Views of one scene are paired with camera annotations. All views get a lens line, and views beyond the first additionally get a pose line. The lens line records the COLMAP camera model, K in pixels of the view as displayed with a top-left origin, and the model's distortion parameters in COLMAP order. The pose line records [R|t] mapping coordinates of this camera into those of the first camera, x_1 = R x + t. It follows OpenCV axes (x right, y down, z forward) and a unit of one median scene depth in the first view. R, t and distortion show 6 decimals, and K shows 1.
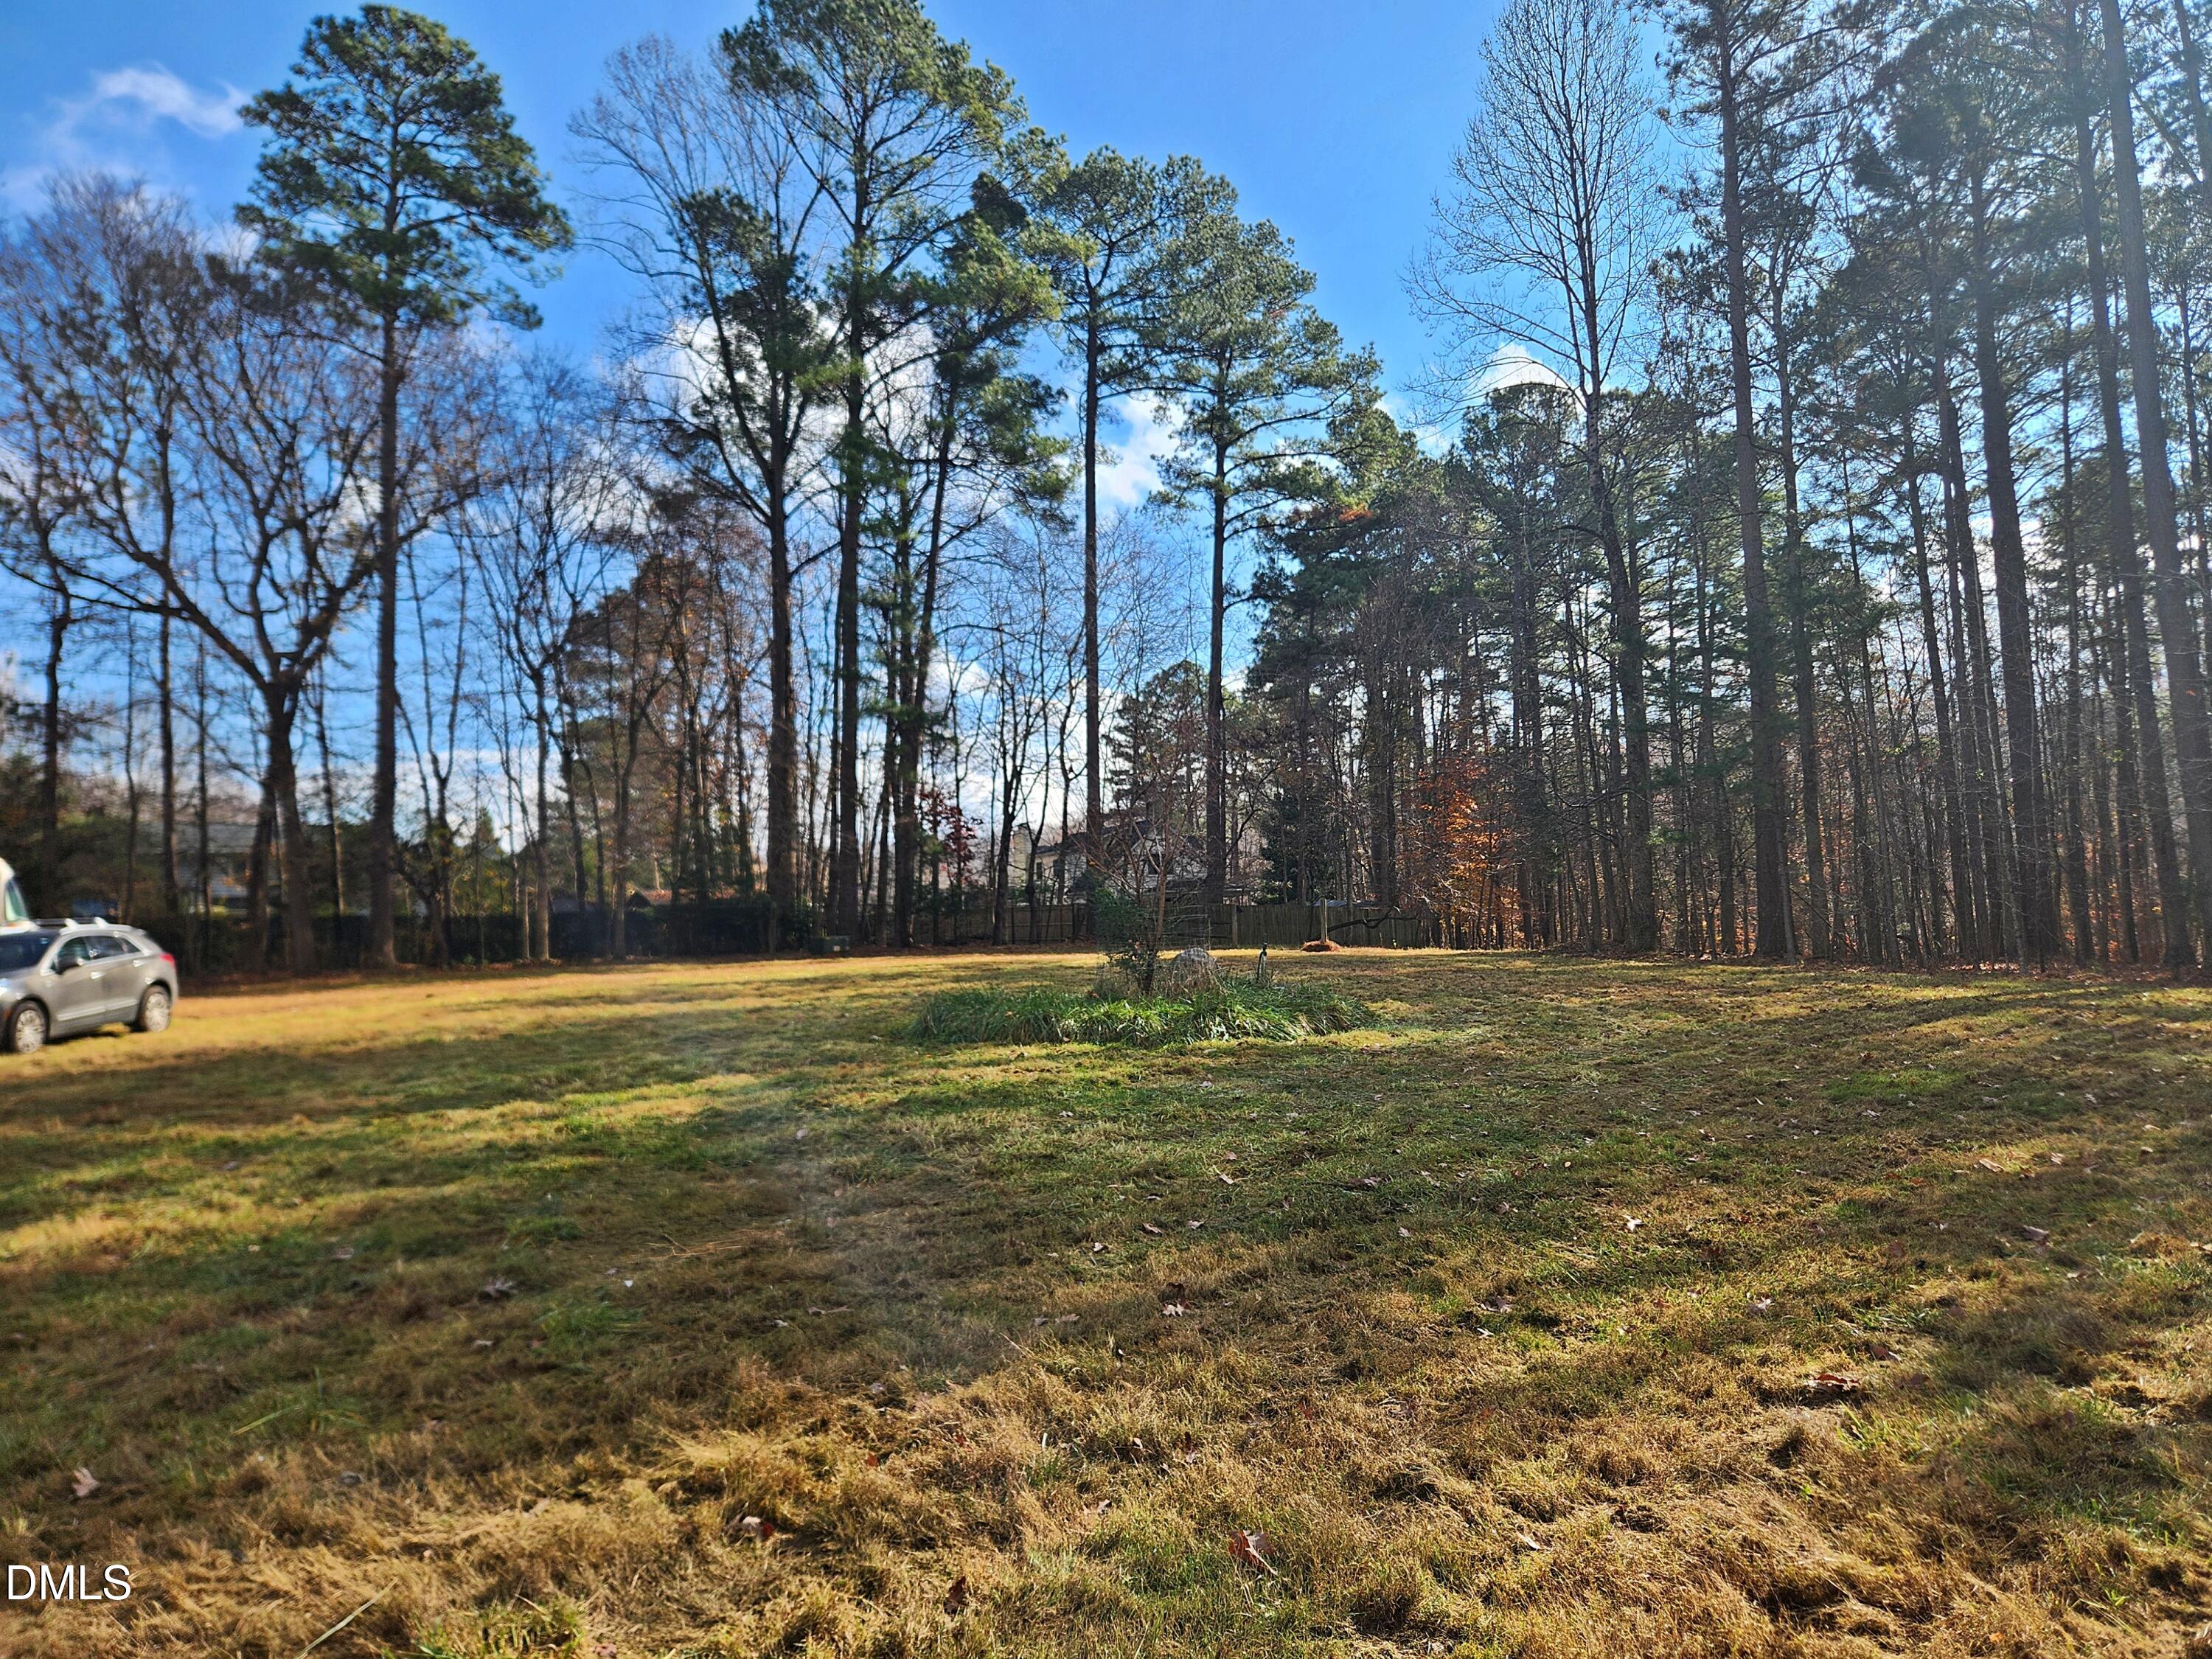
lens RADIAL K [[1499.5, 0, 1106.0], [0, 1499.5, 829.5], [0, 0, 1]] dist [-0.003147, -0.001139]
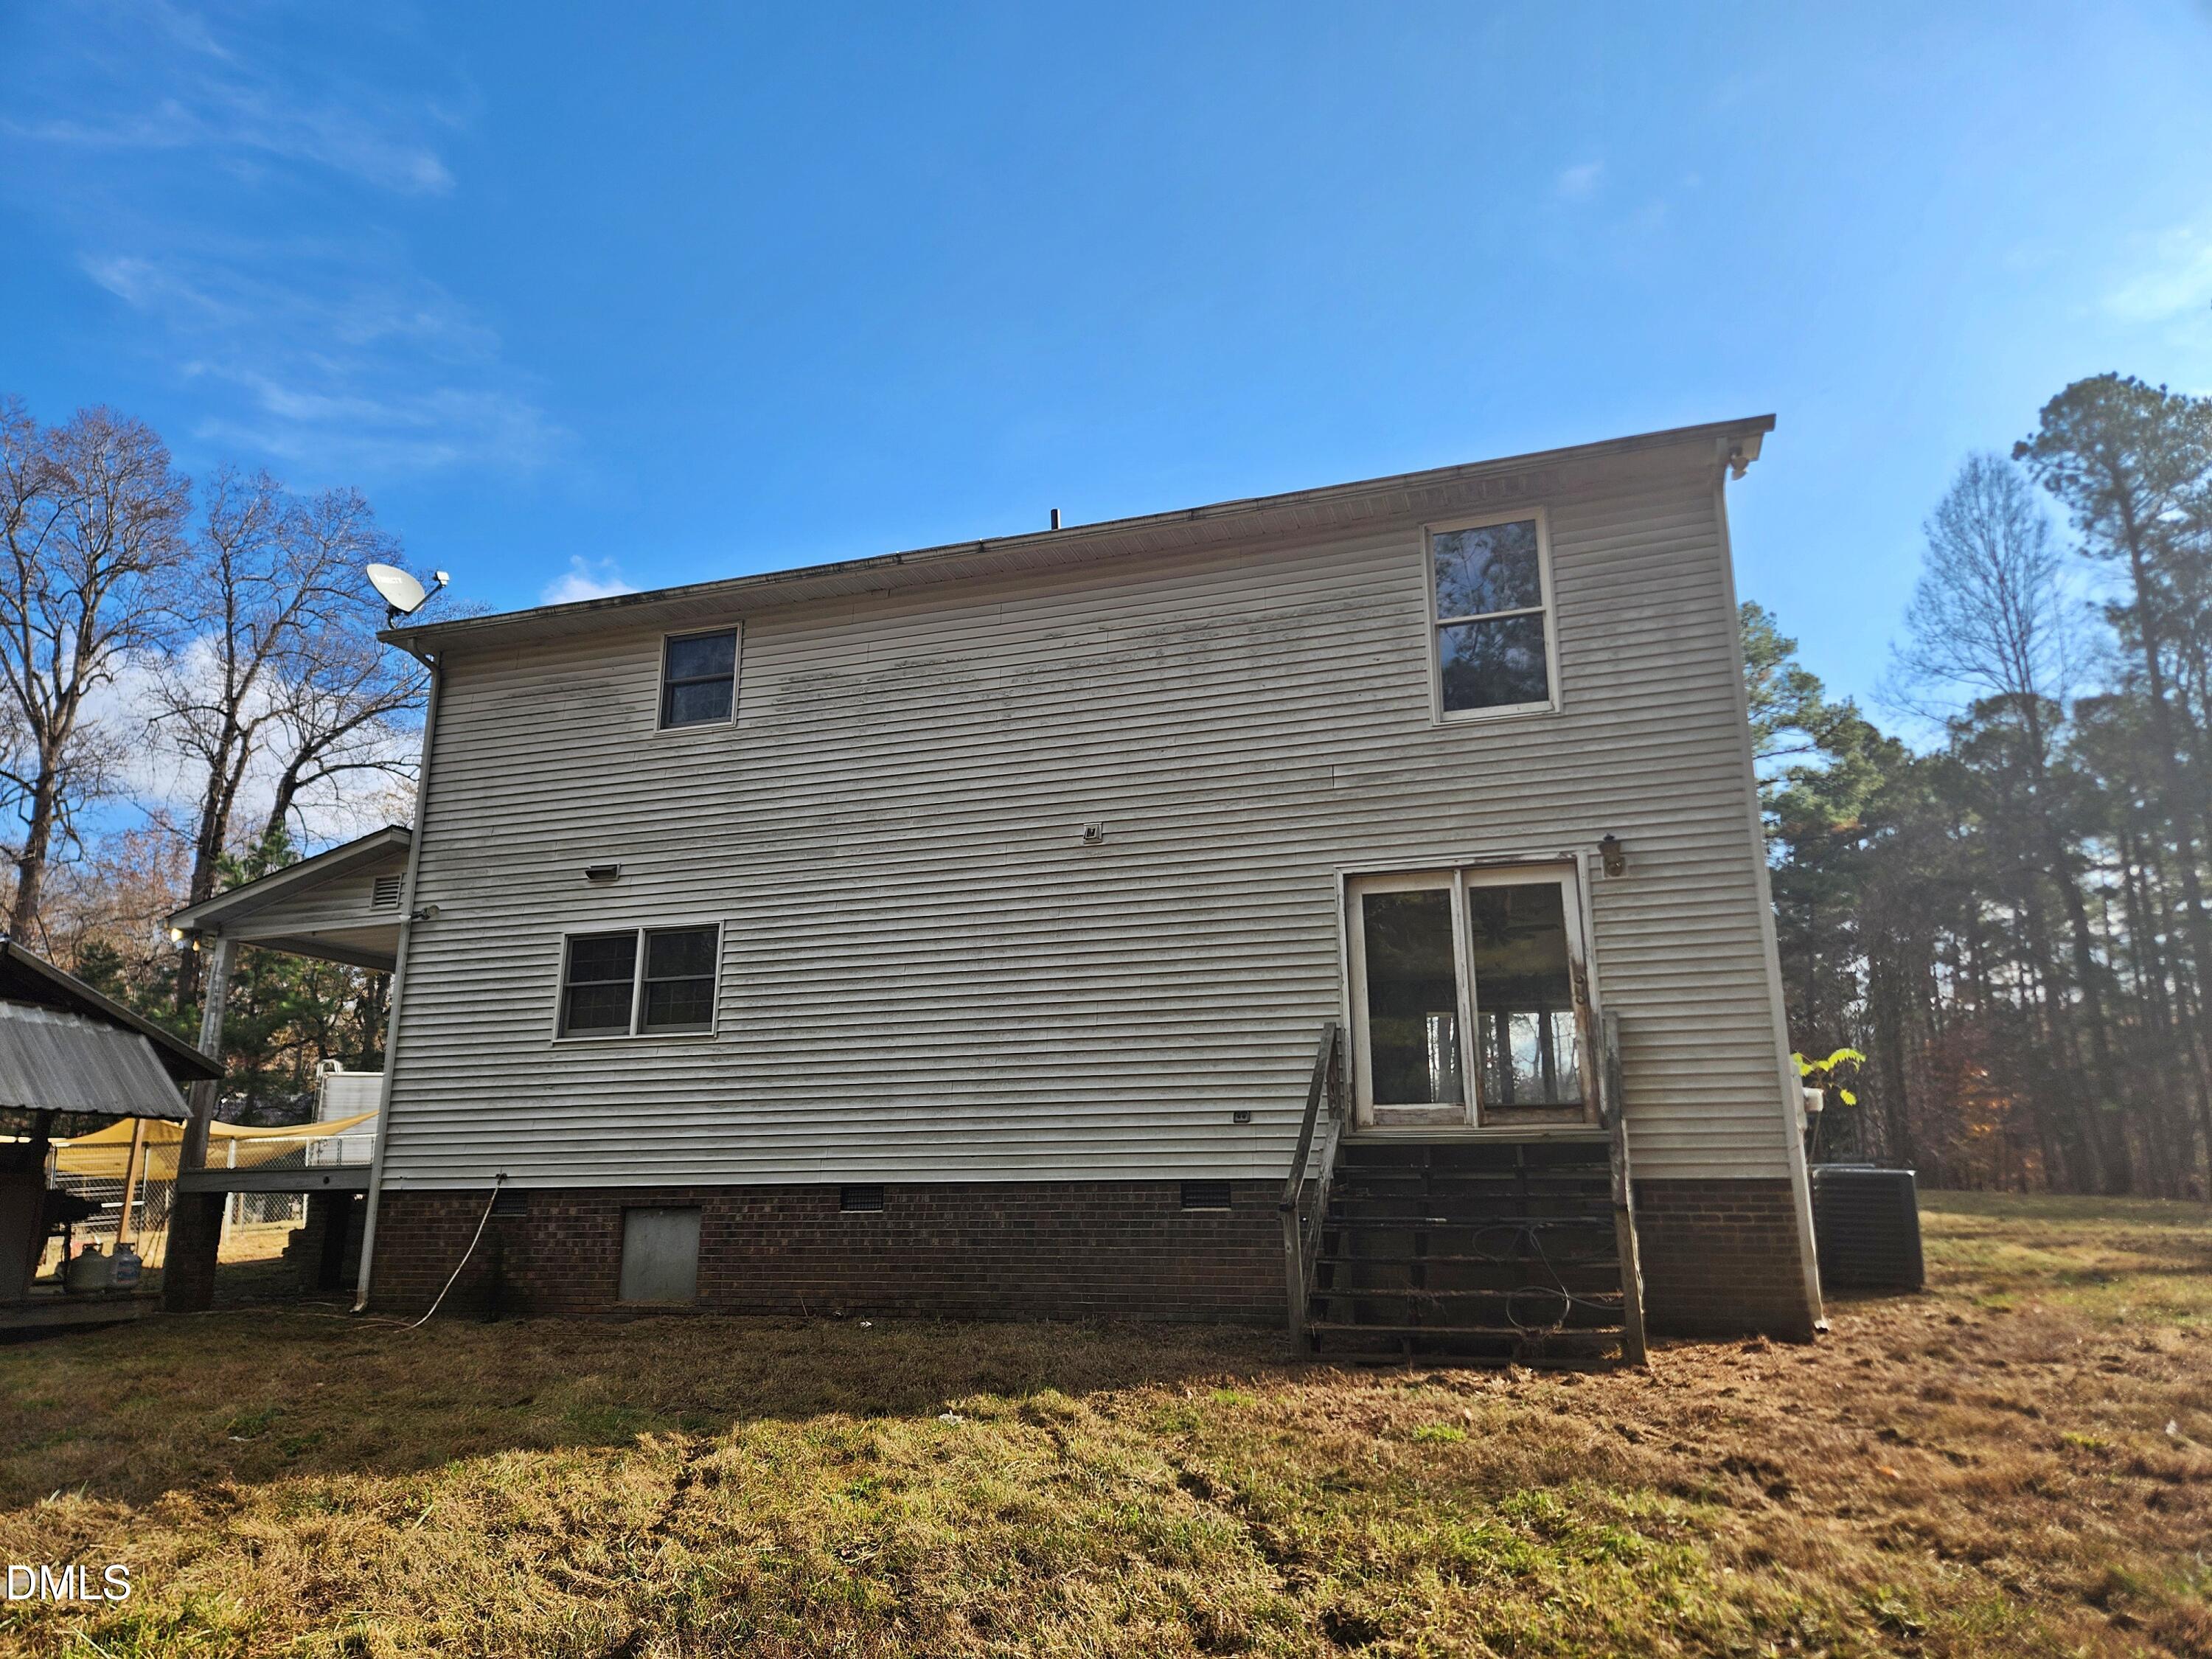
lens RADIAL K [[1499.5, 0, 1106.0], [0, 1499.5, 829.5], [0, 0, 1]] dist [-0.003147, -0.001139]
pose [[0.954126, -0.036519, -0.297170, -0.039024], [-0.011294, 0.987437, -0.157607, -0.017643], [0.299193, 0.153733, 0.941727, -0.286508]]
